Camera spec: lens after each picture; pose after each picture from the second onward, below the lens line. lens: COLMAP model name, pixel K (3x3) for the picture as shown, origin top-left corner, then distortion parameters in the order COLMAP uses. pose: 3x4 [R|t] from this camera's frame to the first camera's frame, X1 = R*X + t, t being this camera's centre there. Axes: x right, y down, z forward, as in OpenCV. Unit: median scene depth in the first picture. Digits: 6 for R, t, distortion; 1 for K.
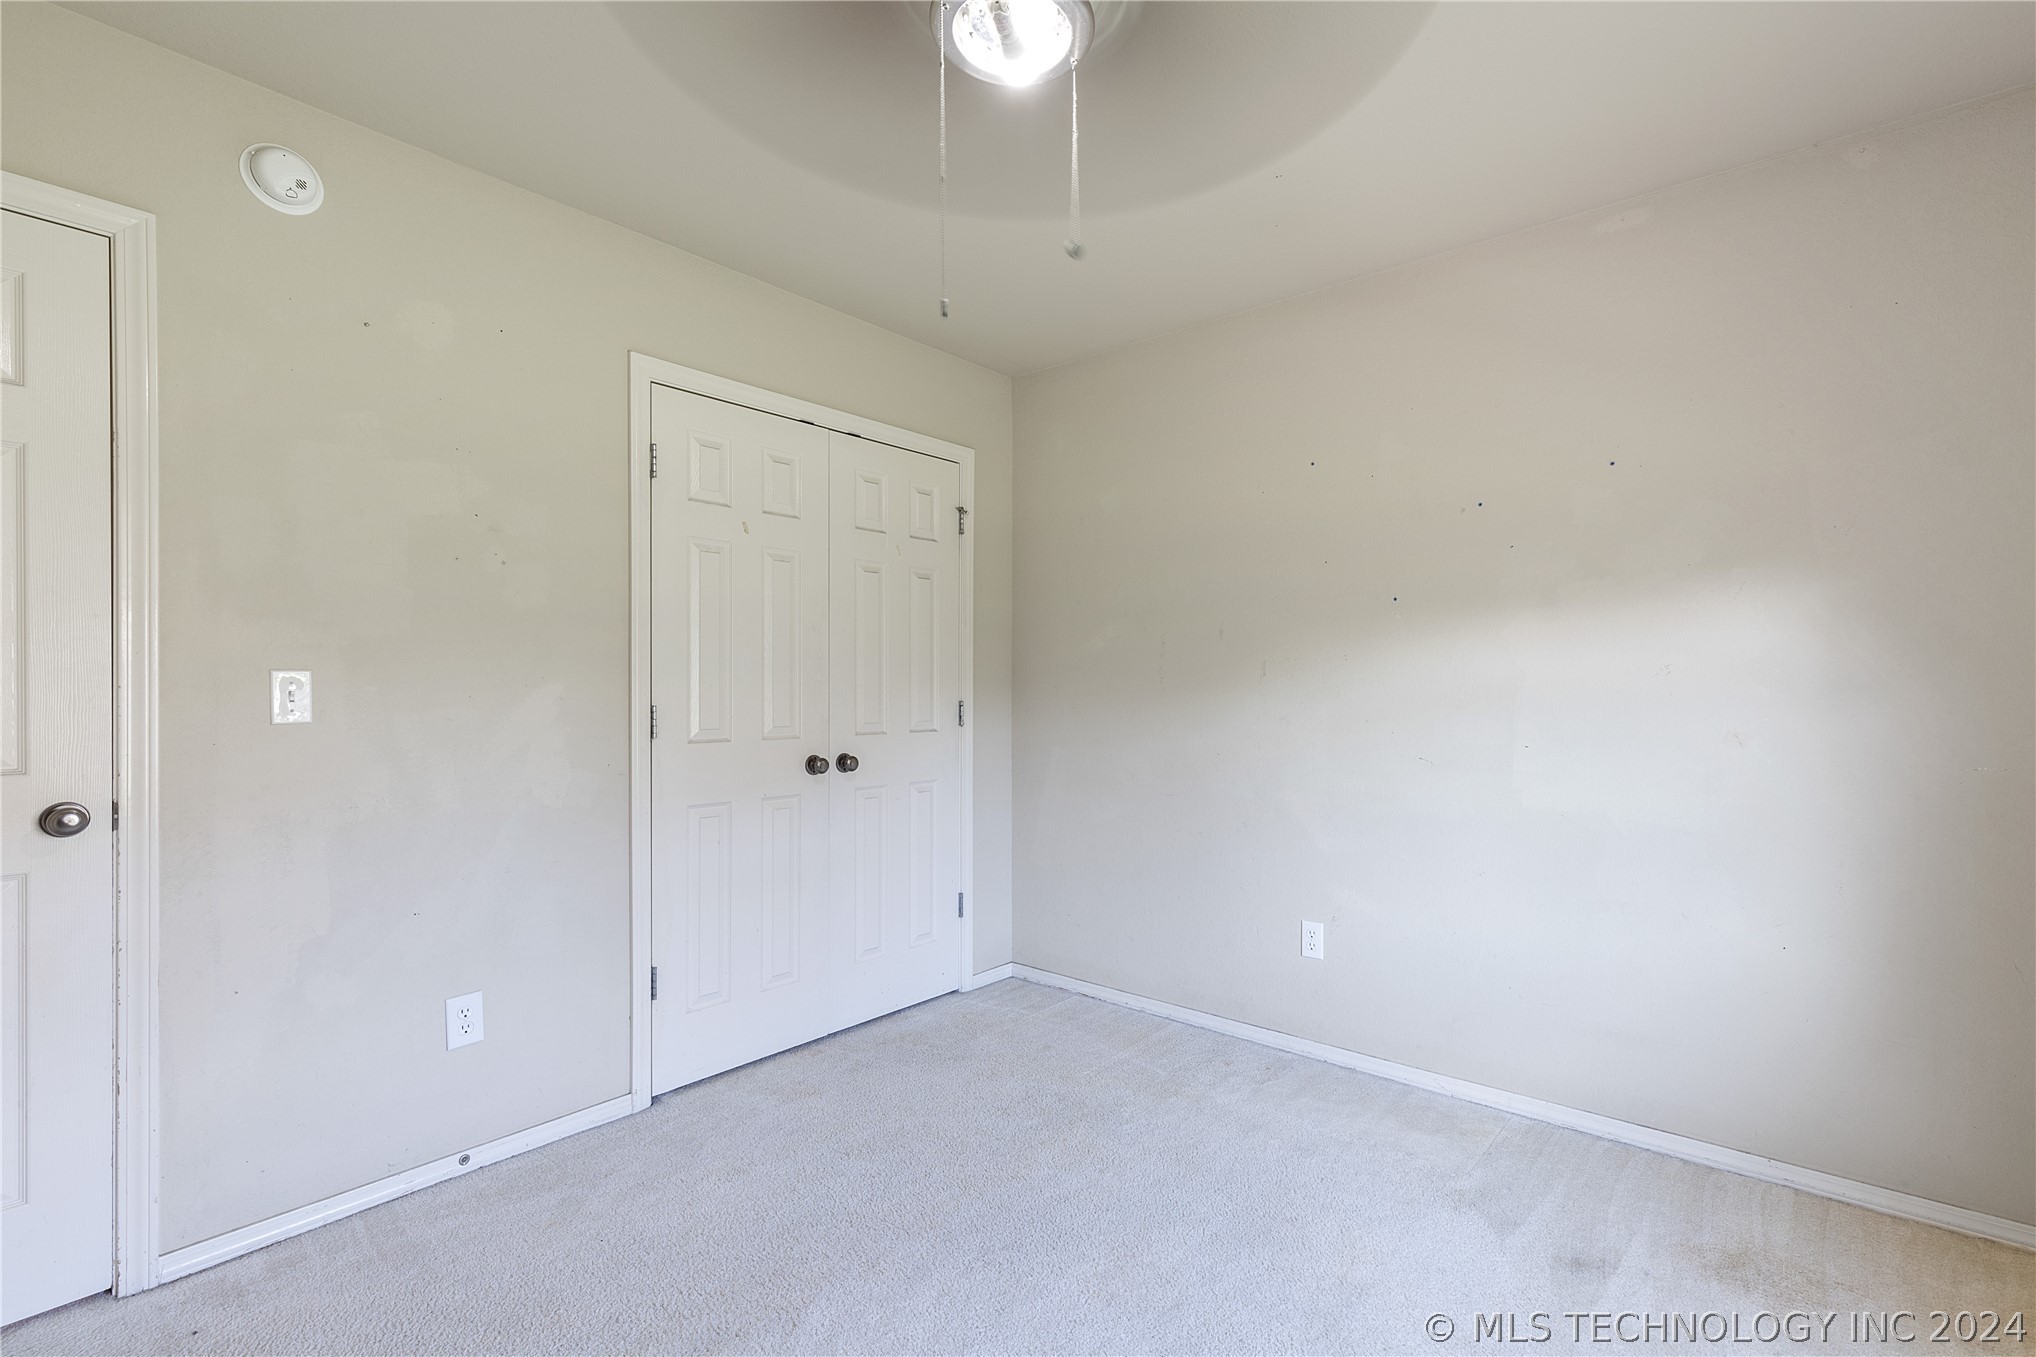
lens RADIAL K [[912.5, 0, 1036.6], [0, 912.5, 680.1], [0, 0, 1]] dist [0.005412, 0.000122]
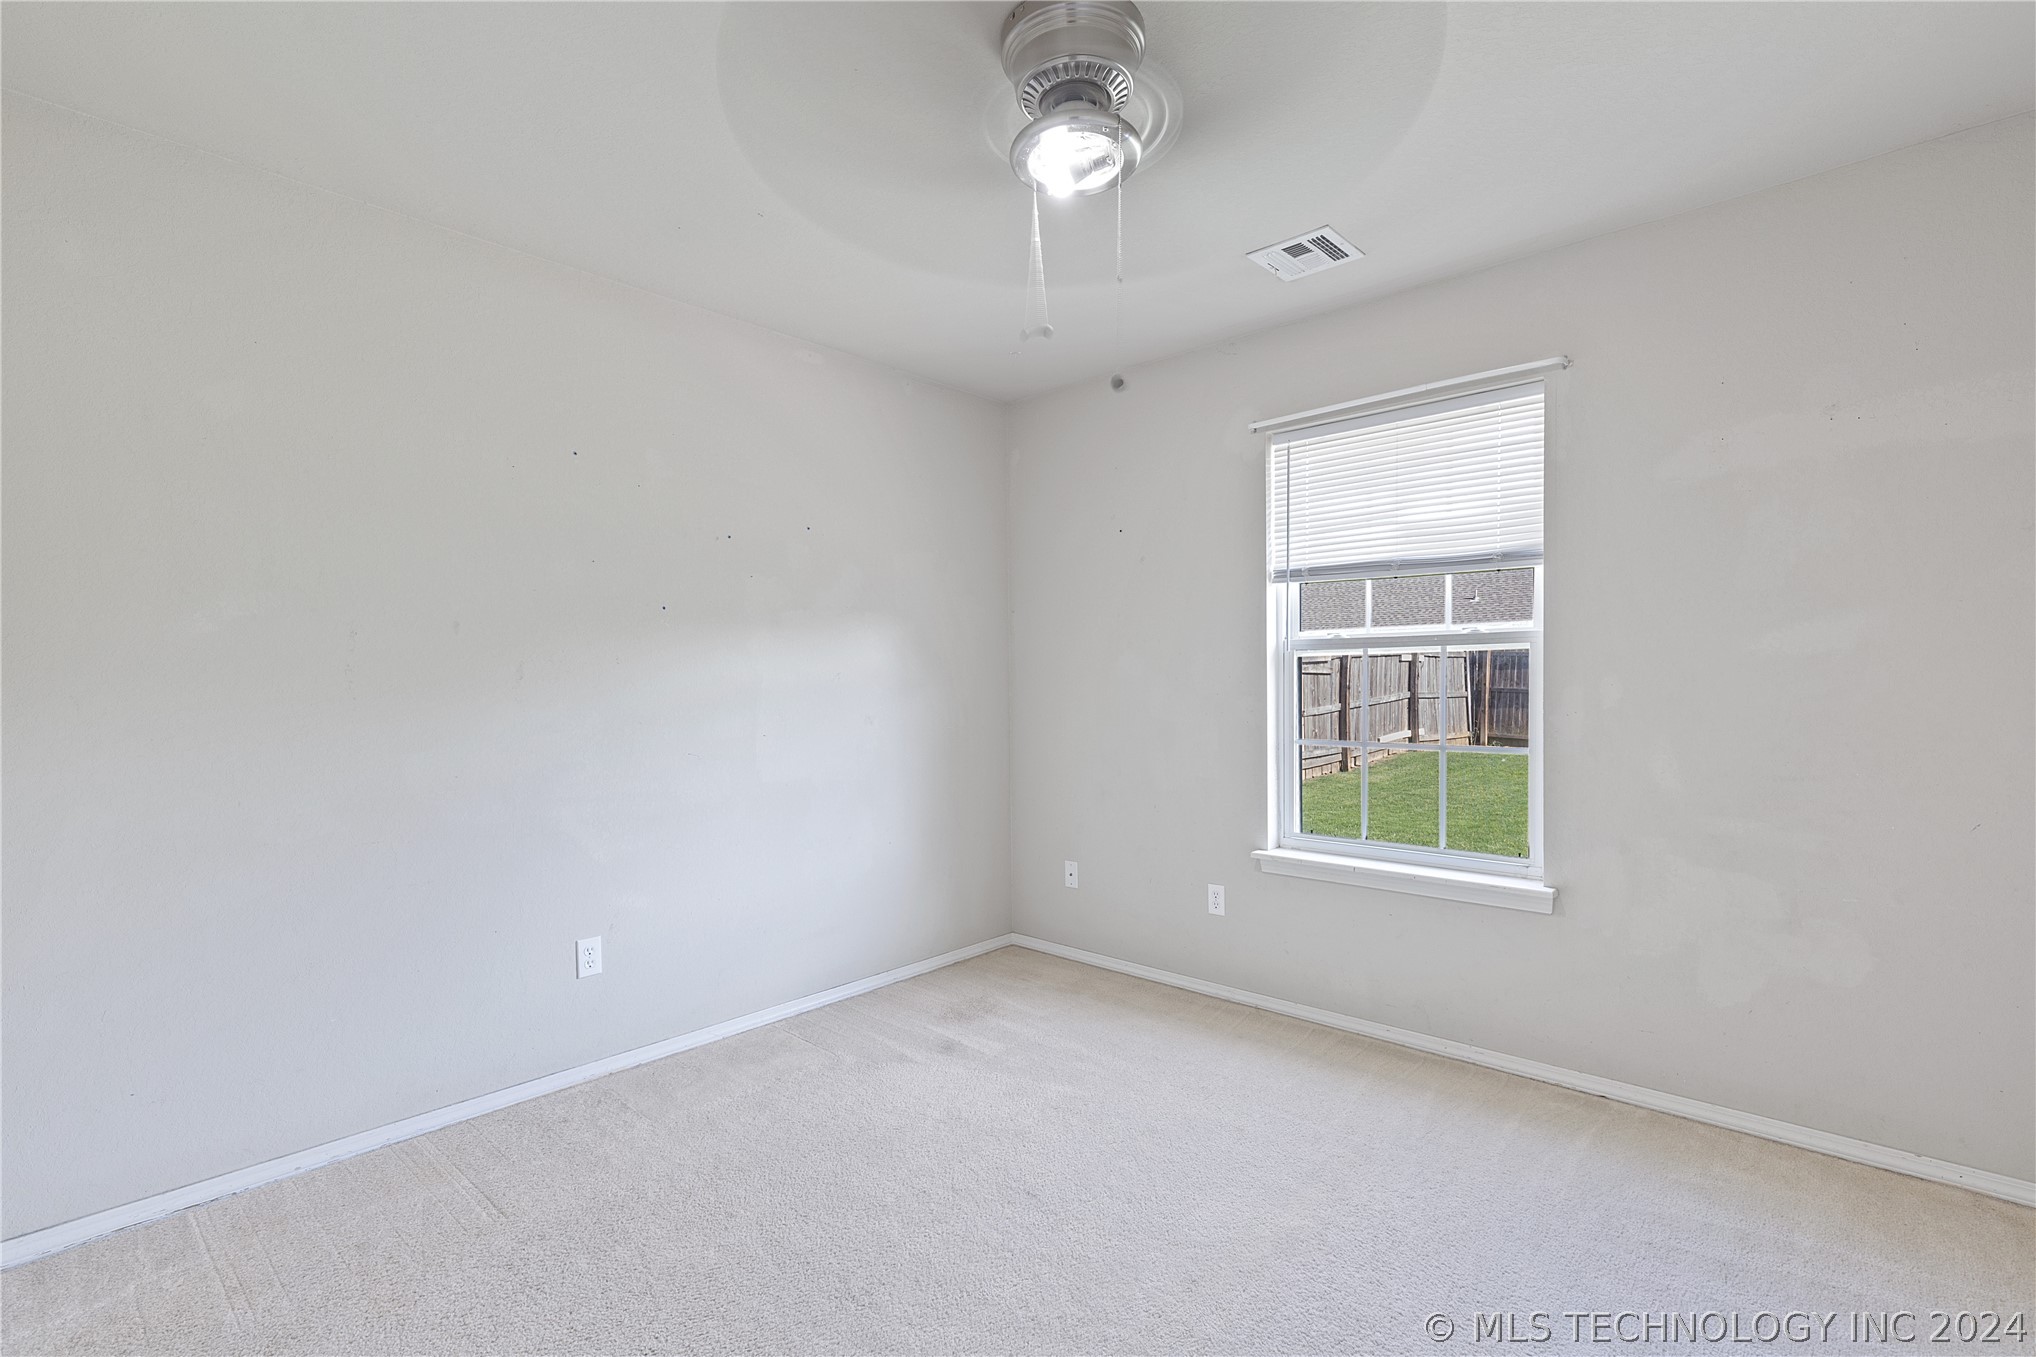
lens RADIAL K [[912.5, 0, 1036.6], [0, 912.5, 680.1], [0, 0, 1]] dist [0.005412, 0.000122]
pose [[0.041600, 0.002709, 0.999131, -0.749978], [0.003611, 0.999989, -0.002861, 0.000359], [-0.999128, 0.003727, 0.041590, 0.585687]]
